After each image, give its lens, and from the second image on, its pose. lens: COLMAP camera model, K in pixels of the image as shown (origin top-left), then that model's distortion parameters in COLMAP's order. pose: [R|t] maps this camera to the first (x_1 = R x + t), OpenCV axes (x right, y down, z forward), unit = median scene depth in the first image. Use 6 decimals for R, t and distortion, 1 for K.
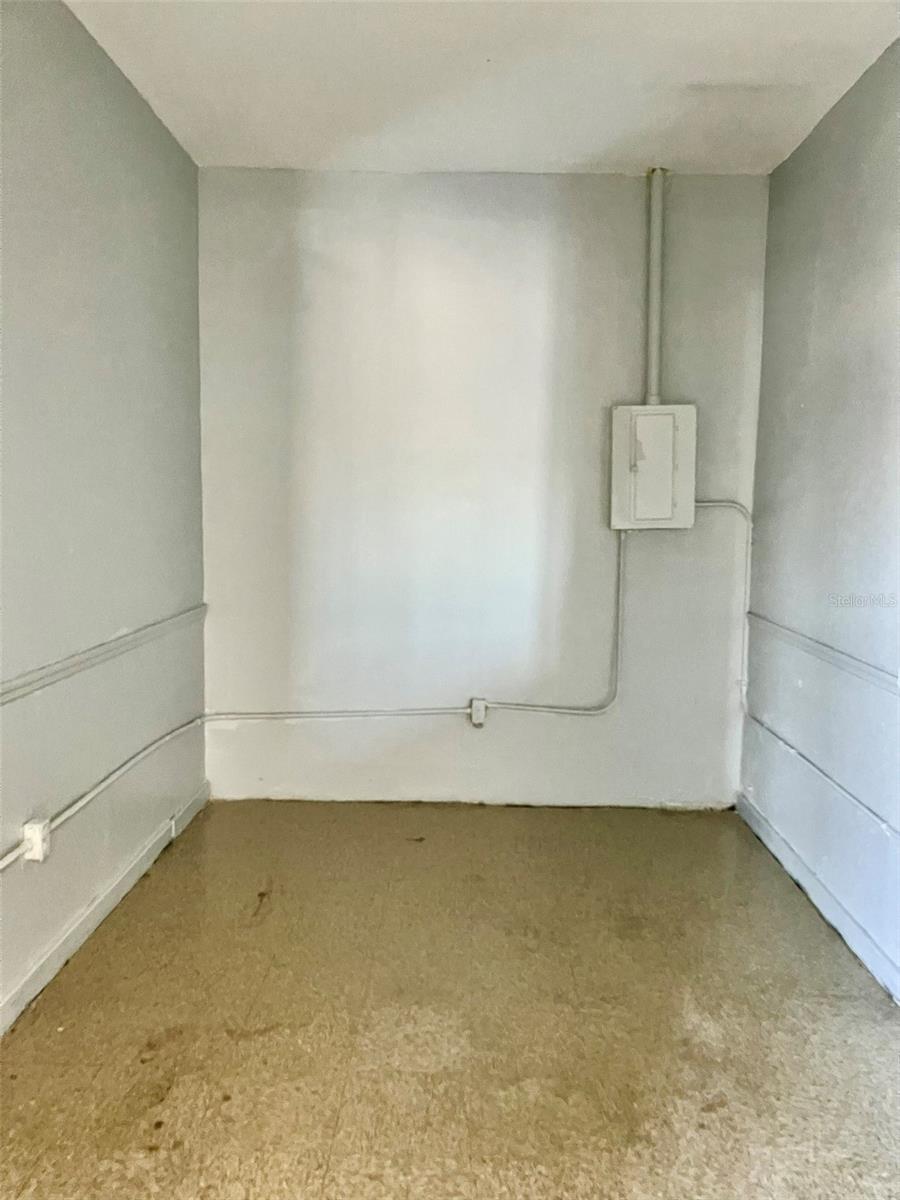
lens RADIAL K [[972.5, 0, 450.0], [0, 972.5, 600.0], [0, 0, 1]] dist [0.043960, -0.075181]
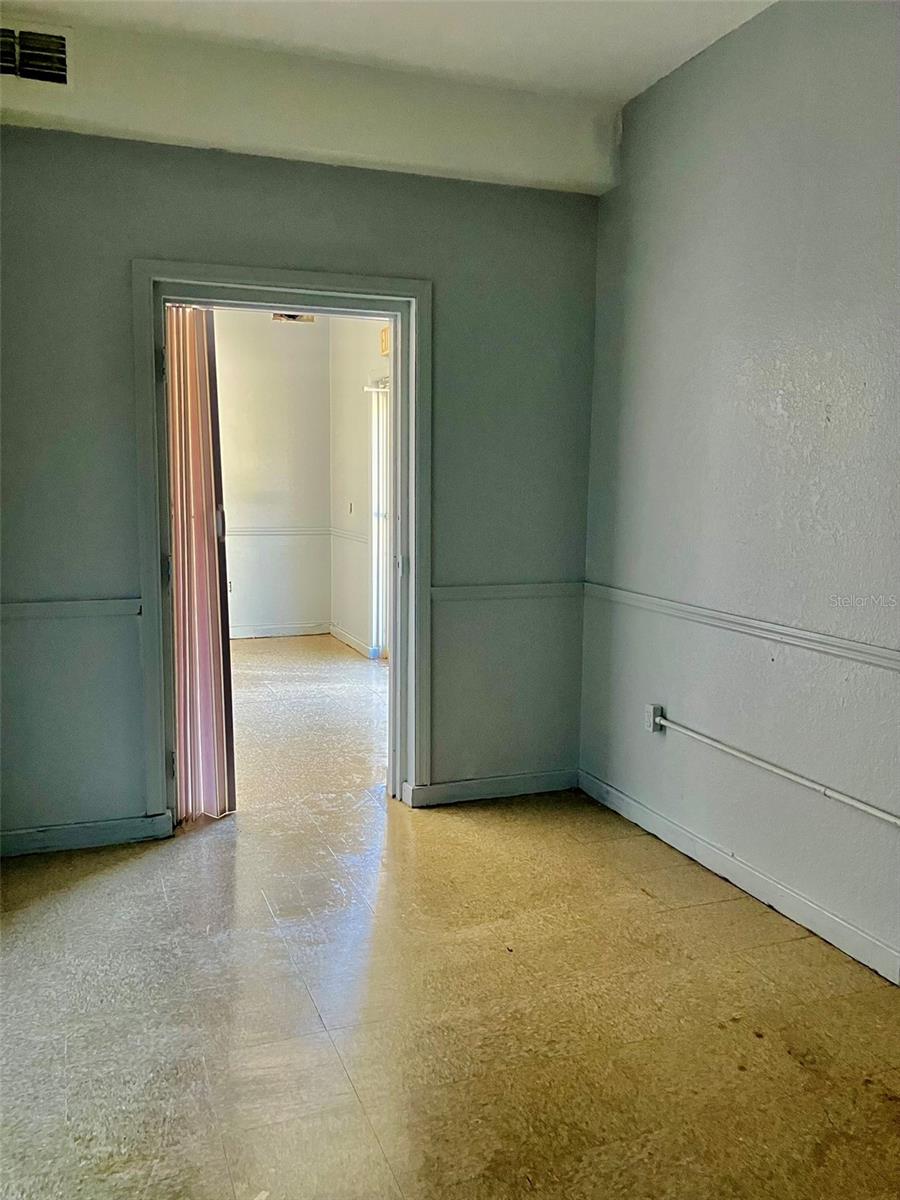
lens RADIAL K [[972.5, 0, 450.0], [0, 972.5, 600.0], [0, 0, 1]] dist [0.043960, -0.075181]
pose [[-0.926340, 0.026061, -0.375786, 0.369846], [-0.059863, 0.974741, 0.215166, -0.140281], [0.371901, 0.221812, -0.901382, 1.508386]]
